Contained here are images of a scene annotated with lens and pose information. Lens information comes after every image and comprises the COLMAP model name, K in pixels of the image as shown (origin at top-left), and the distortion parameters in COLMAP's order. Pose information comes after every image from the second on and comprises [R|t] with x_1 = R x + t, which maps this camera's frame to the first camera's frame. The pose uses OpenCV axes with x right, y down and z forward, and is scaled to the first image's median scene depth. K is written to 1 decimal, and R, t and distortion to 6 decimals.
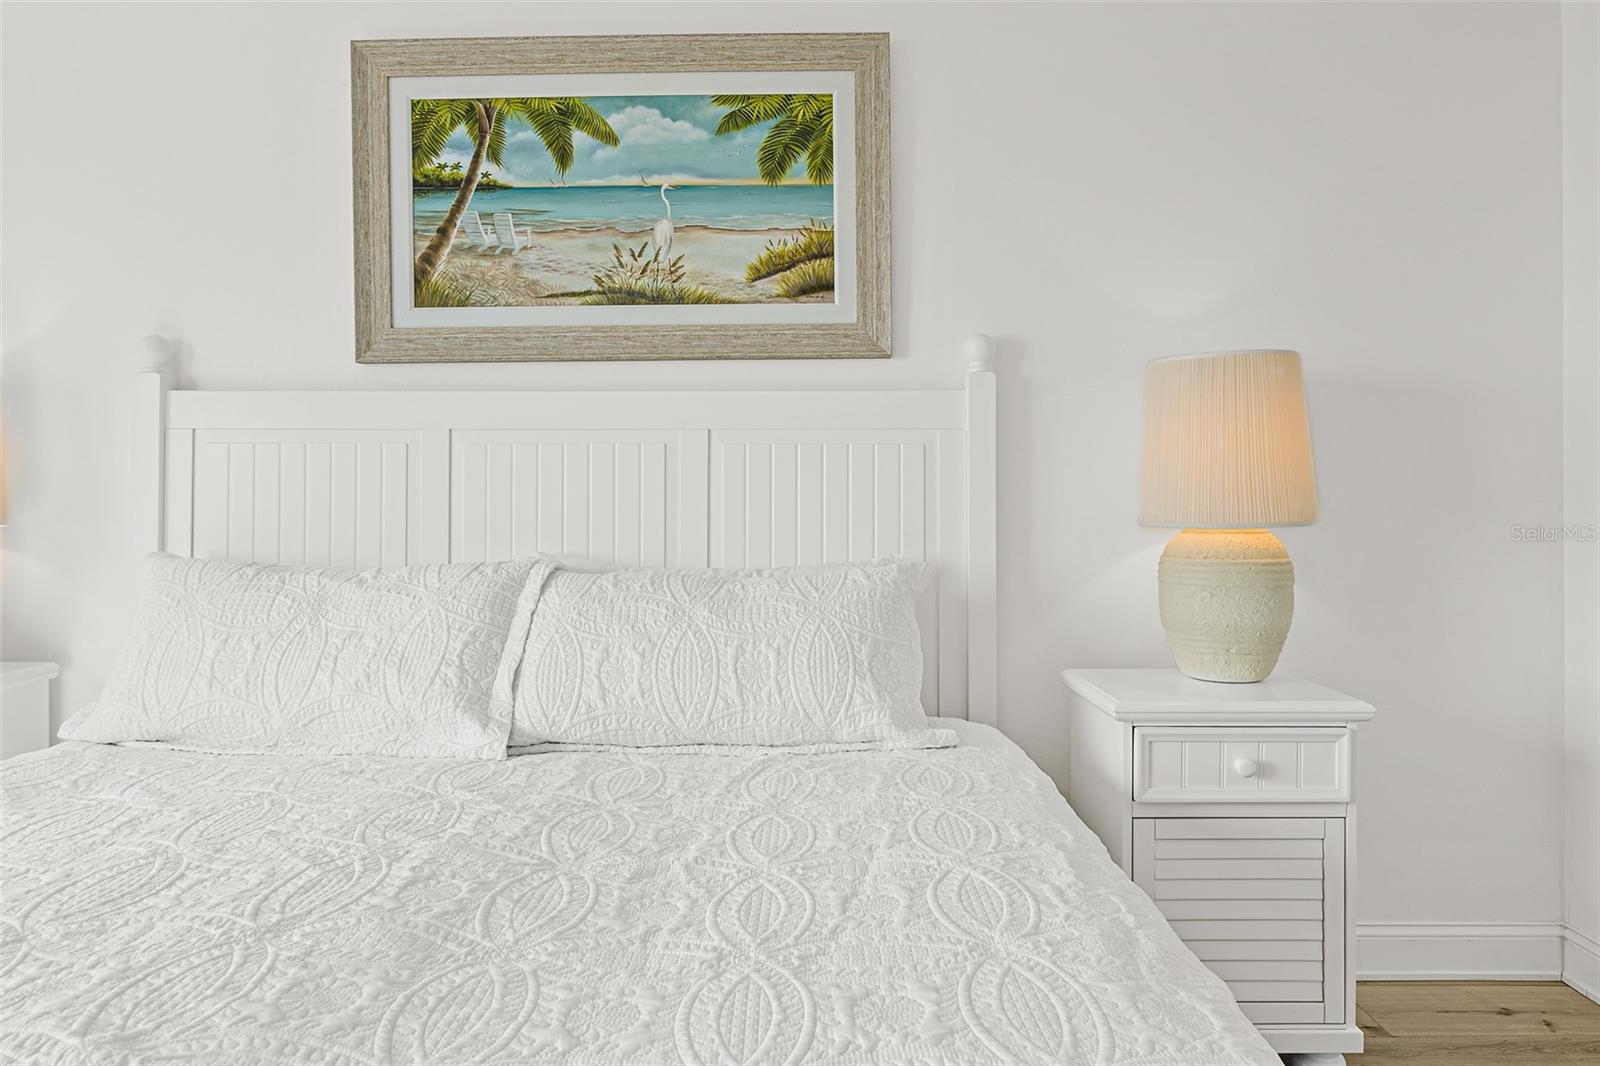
lens RADIAL K [[1047.2, 0, 799.9], [0, 1047.2, 500.7], [0, 0, 1]] dist [-0.003913, -0.001320]
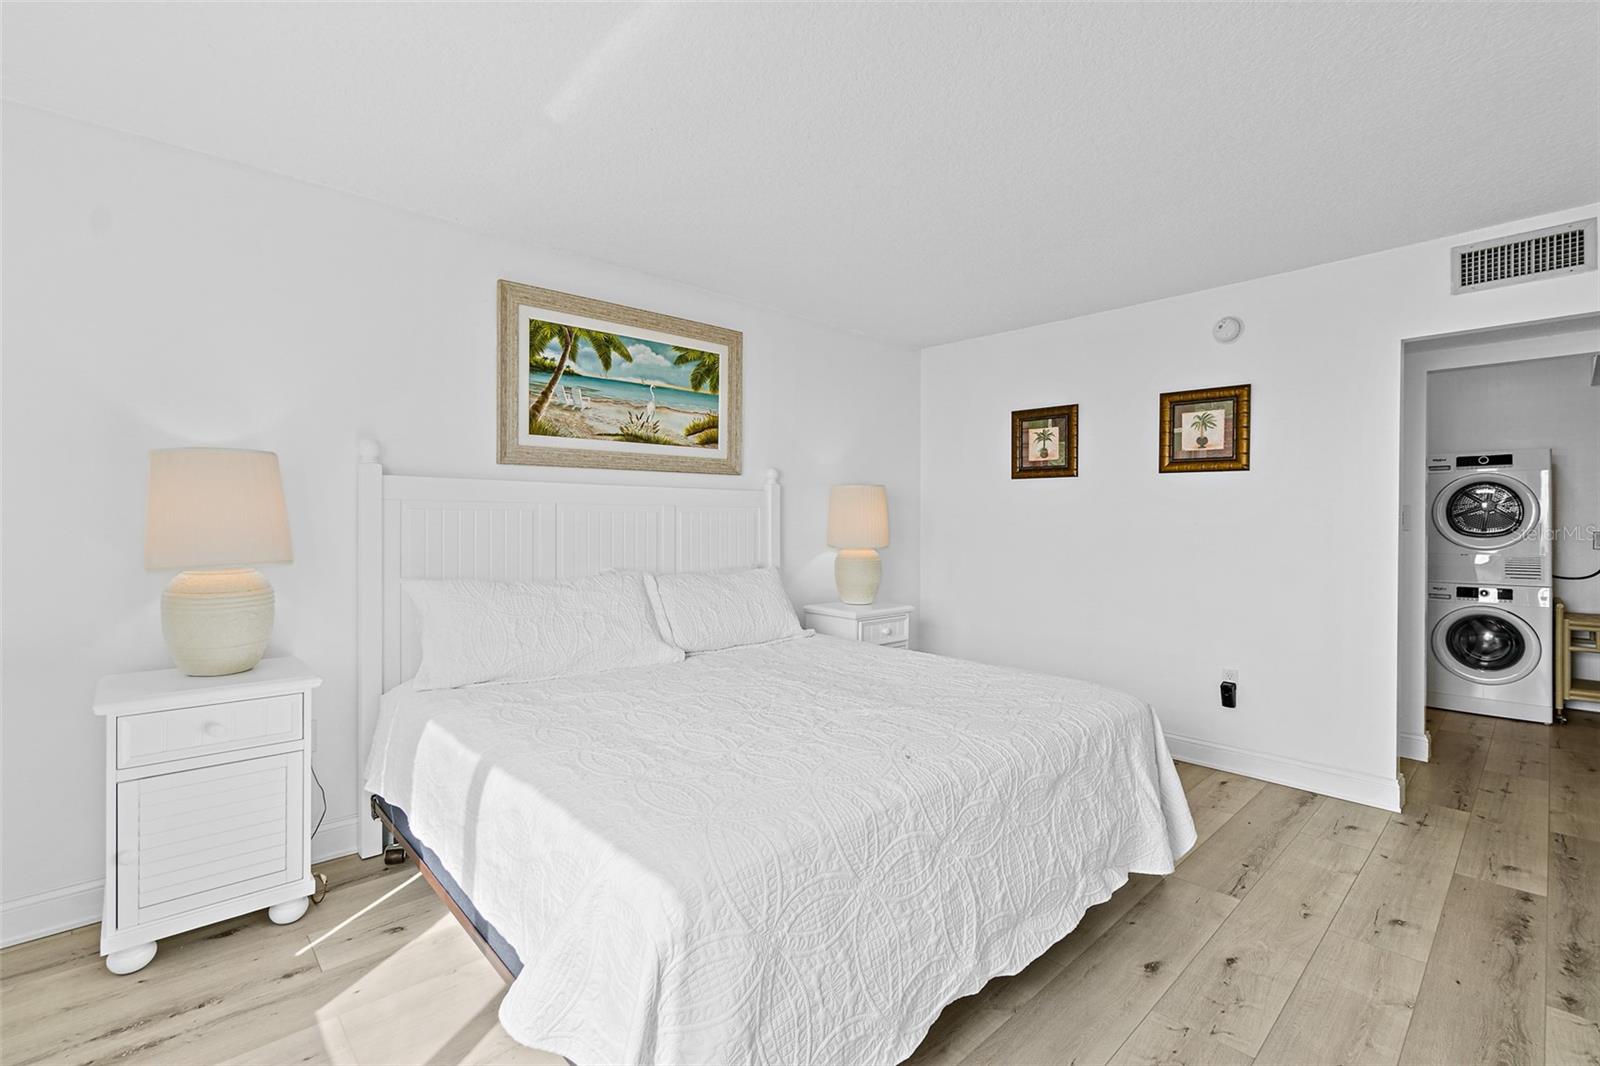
lens RADIAL K [[716.8, 0, 799.8], [0, 716.8, 514.3], [0, 0, 1]] dist [-0.000954, 0.000344]
pose [[0.724170, 0.009072, 0.689561, -0.881499], [-0.011441, 0.999934, -0.001139, -0.051703], [-0.689526, -0.007064, 0.724226, -0.211777]]
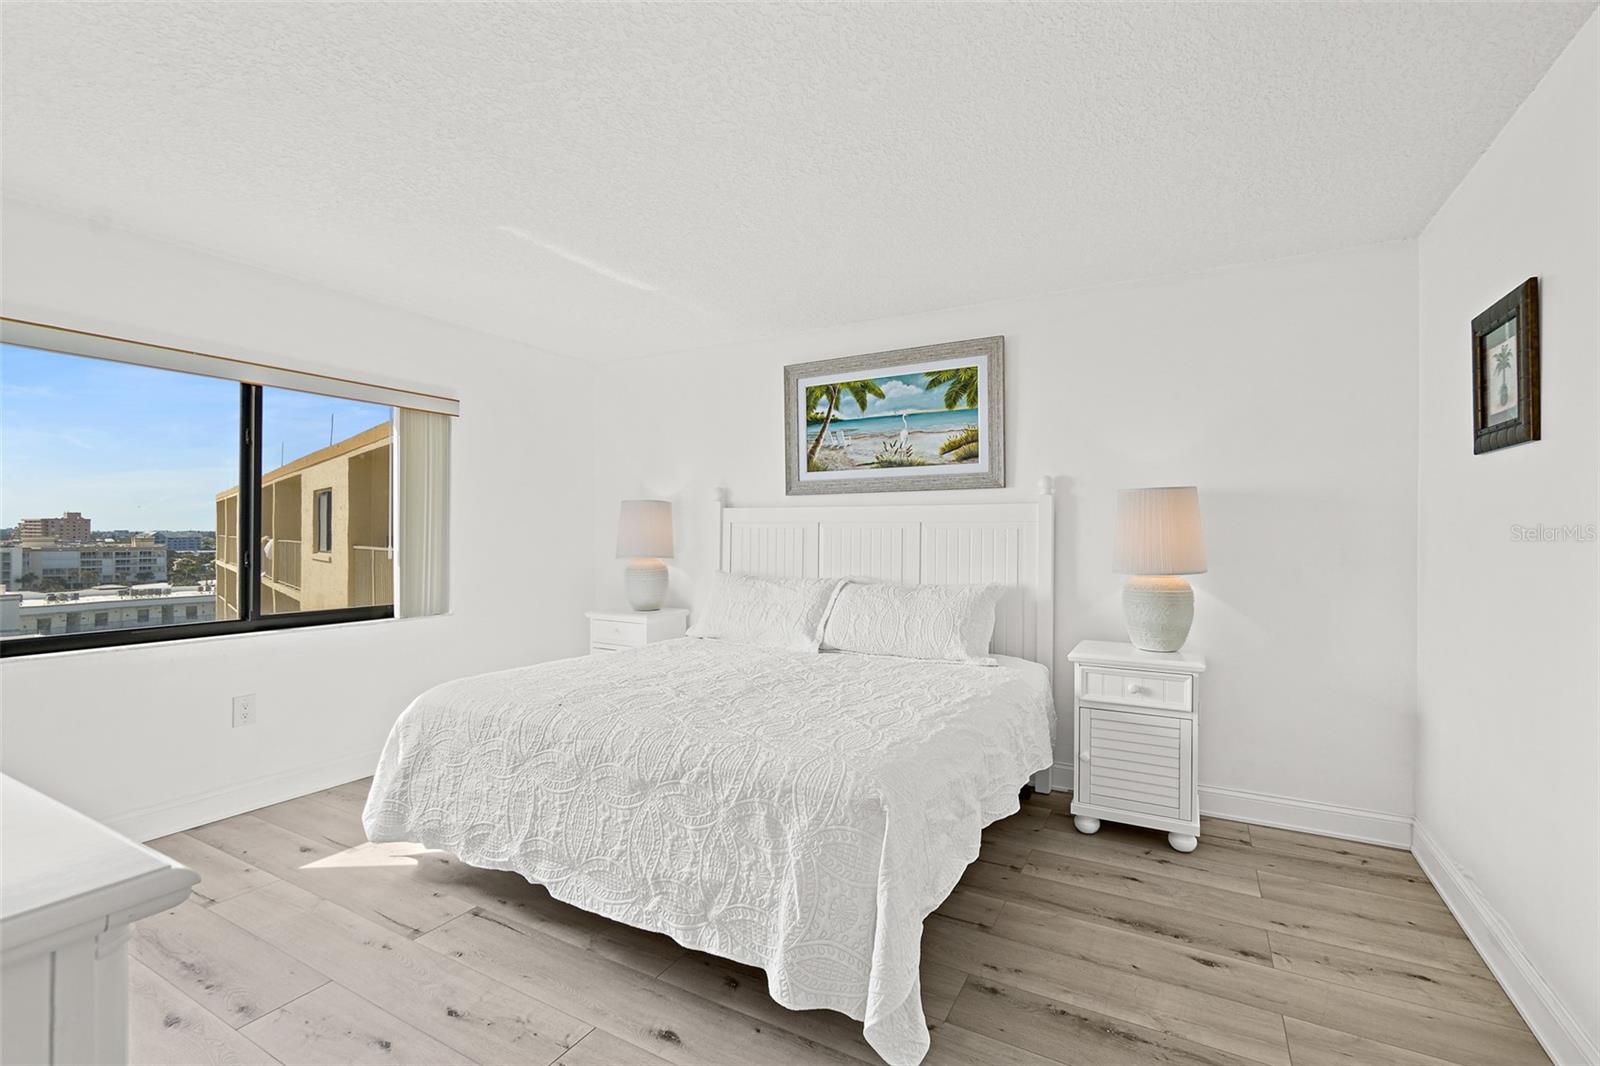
lens RADIAL K [[708.6, 0, 796.9], [0, 708.6, 530.6], [0, 0, 1]] dist [-0.005072, -0.000194]
pose [[0.874396, 0.002181, -0.485208, 0.413333], [-0.000836, 0.999995, 0.002989, -0.053770], [0.485212, -0.002208, 0.874394, -0.456668]]
